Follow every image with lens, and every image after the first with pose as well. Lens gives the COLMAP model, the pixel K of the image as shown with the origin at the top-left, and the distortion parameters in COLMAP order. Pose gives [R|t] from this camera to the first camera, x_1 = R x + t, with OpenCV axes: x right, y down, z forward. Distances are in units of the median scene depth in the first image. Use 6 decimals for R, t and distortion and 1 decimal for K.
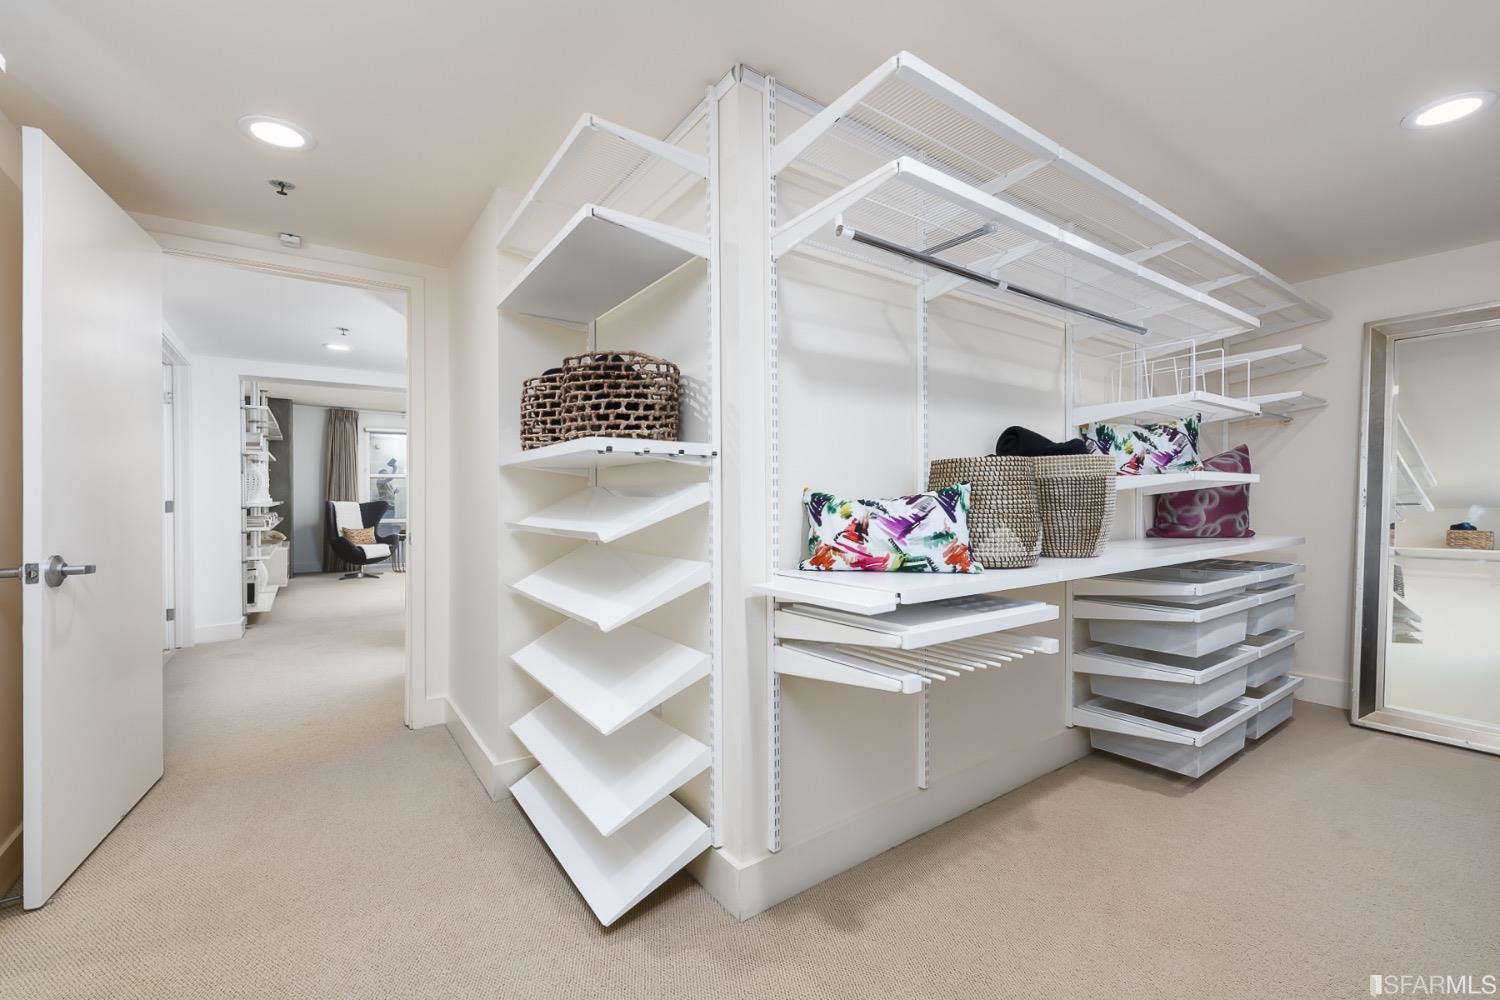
lens RADIAL K [[588.5, 0, 758.5], [0, 588.5, 492.2], [0, 0, 1]] dist [0.000978, 0.000080]
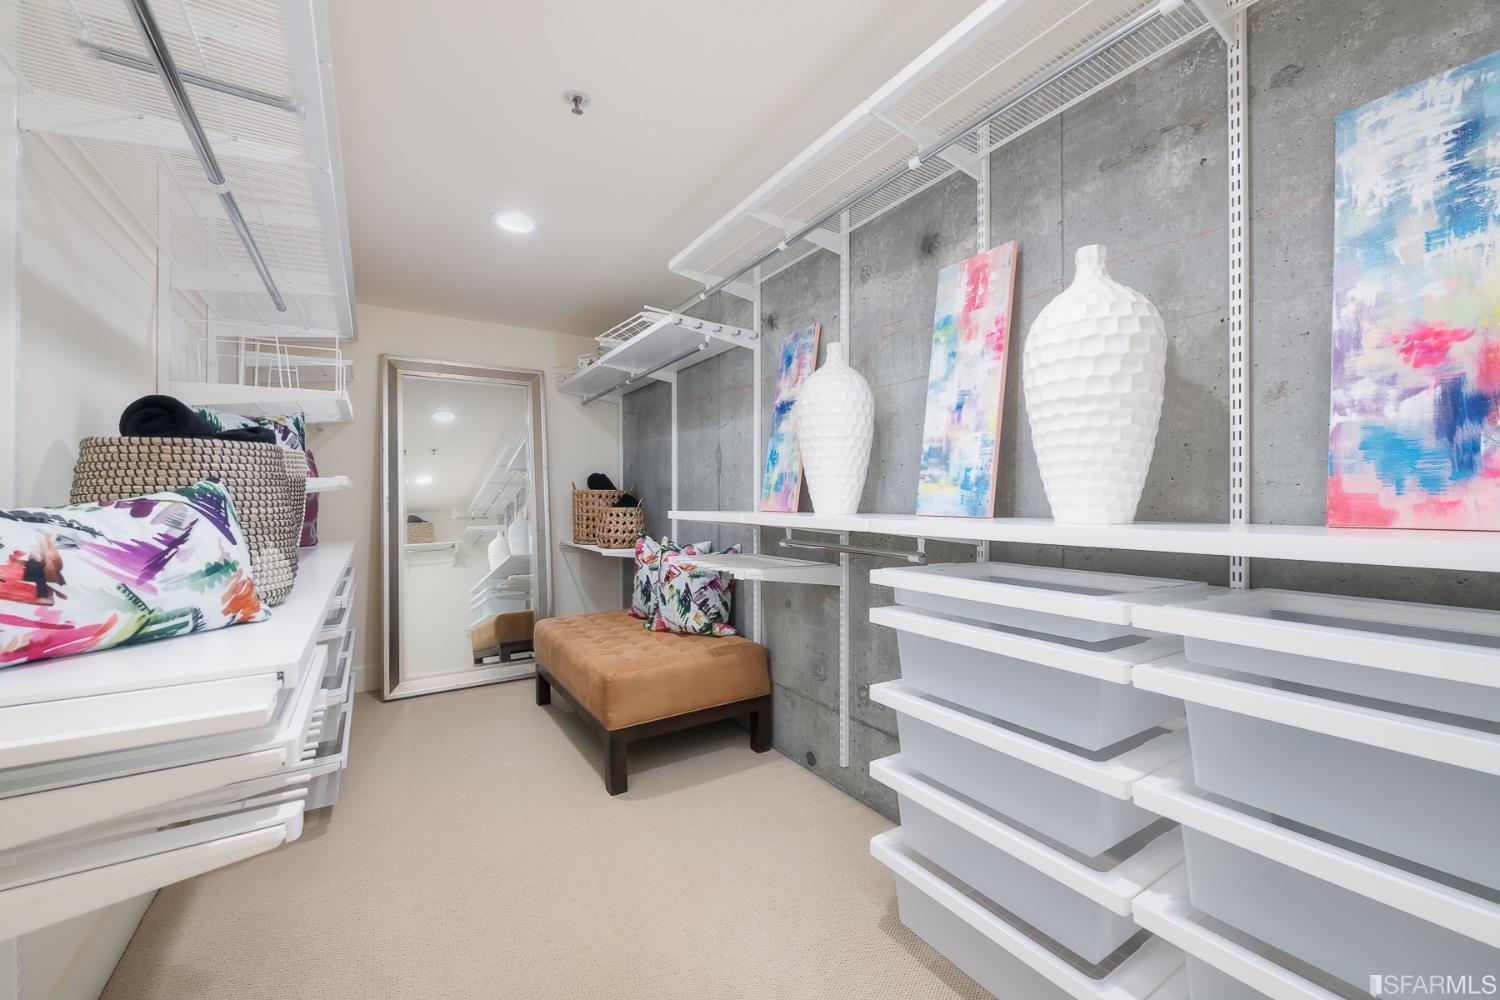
lens RADIAL K [[606.9, 0, 750.0], [0, 606.9, 500.0], [0, 0, 1]] dist [-0.001095, -0.000234]
pose [[0.065026, 0.004074, 0.997875, -0.261305], [-0.003943, 0.999985, -0.003825, 0.005571], [-0.997876, -0.003686, 0.065041, 0.419409]]
